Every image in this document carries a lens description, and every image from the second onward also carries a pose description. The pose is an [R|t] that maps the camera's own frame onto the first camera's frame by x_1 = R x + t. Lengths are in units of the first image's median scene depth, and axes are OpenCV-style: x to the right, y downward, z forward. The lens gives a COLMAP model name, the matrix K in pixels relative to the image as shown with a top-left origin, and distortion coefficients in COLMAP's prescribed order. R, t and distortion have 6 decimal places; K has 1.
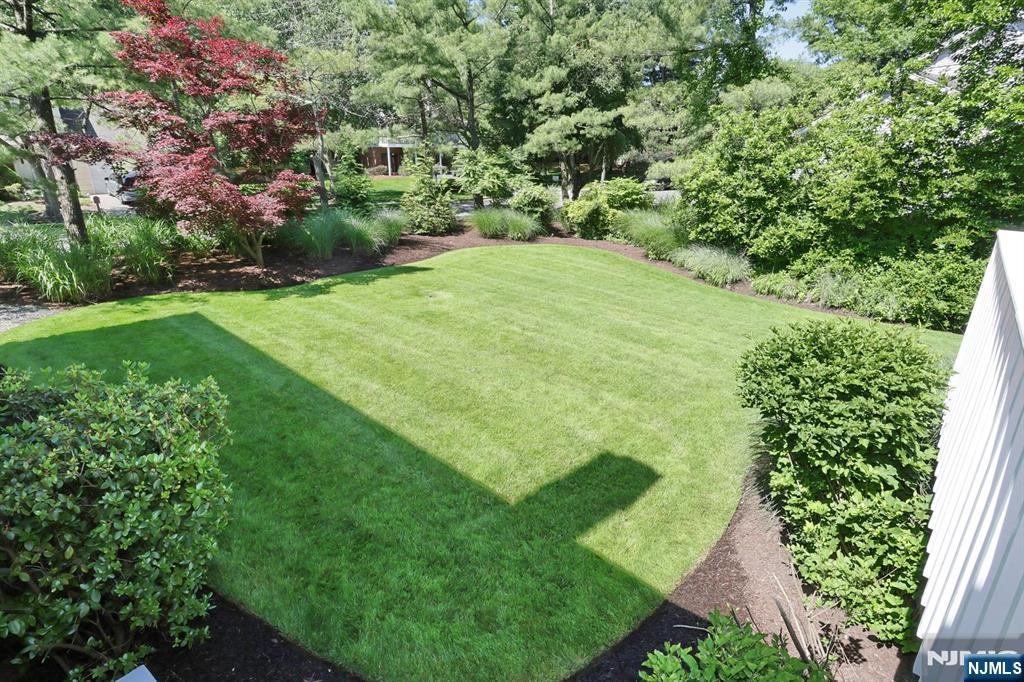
lens RADIAL K [[496.5, 0, 507.7], [0, 496.5, 339.6], [0, 0, 1]] dist [-0.072065, 0.027497]
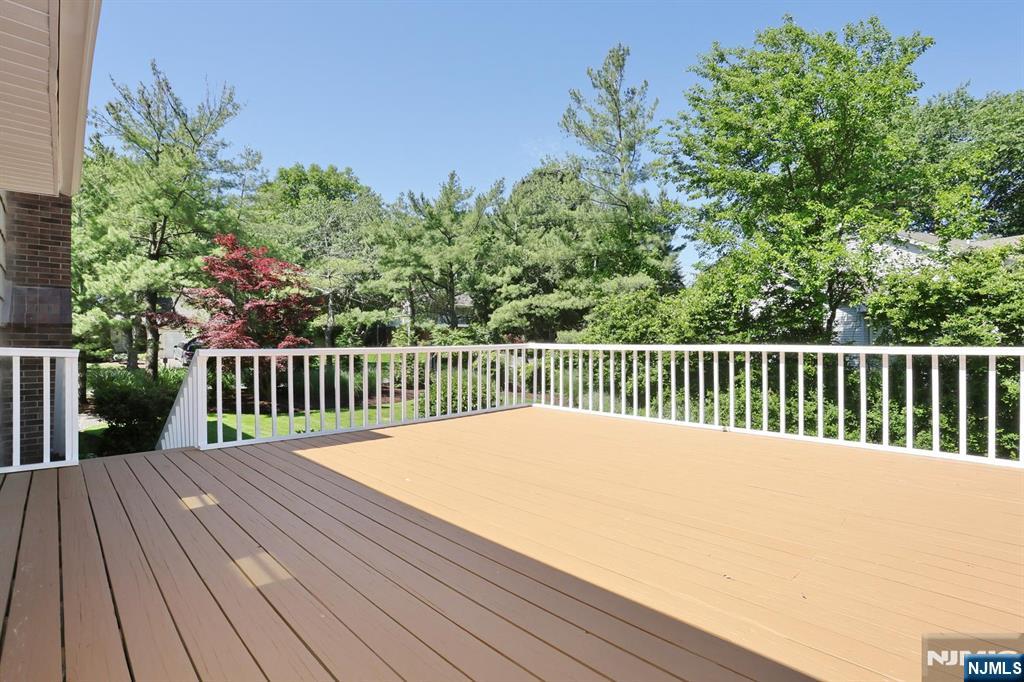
lens RADIAL K [[496.5, 0, 507.7], [0, 496.5, 339.6], [0, 0, 1]] dist [-0.072065, 0.027497]
pose [[0.997848, -0.004095, -0.065448, 0.194418], [-0.018459, 0.940154, -0.340249, 0.106655], [0.062925, 0.340725, 0.938055, -0.242279]]
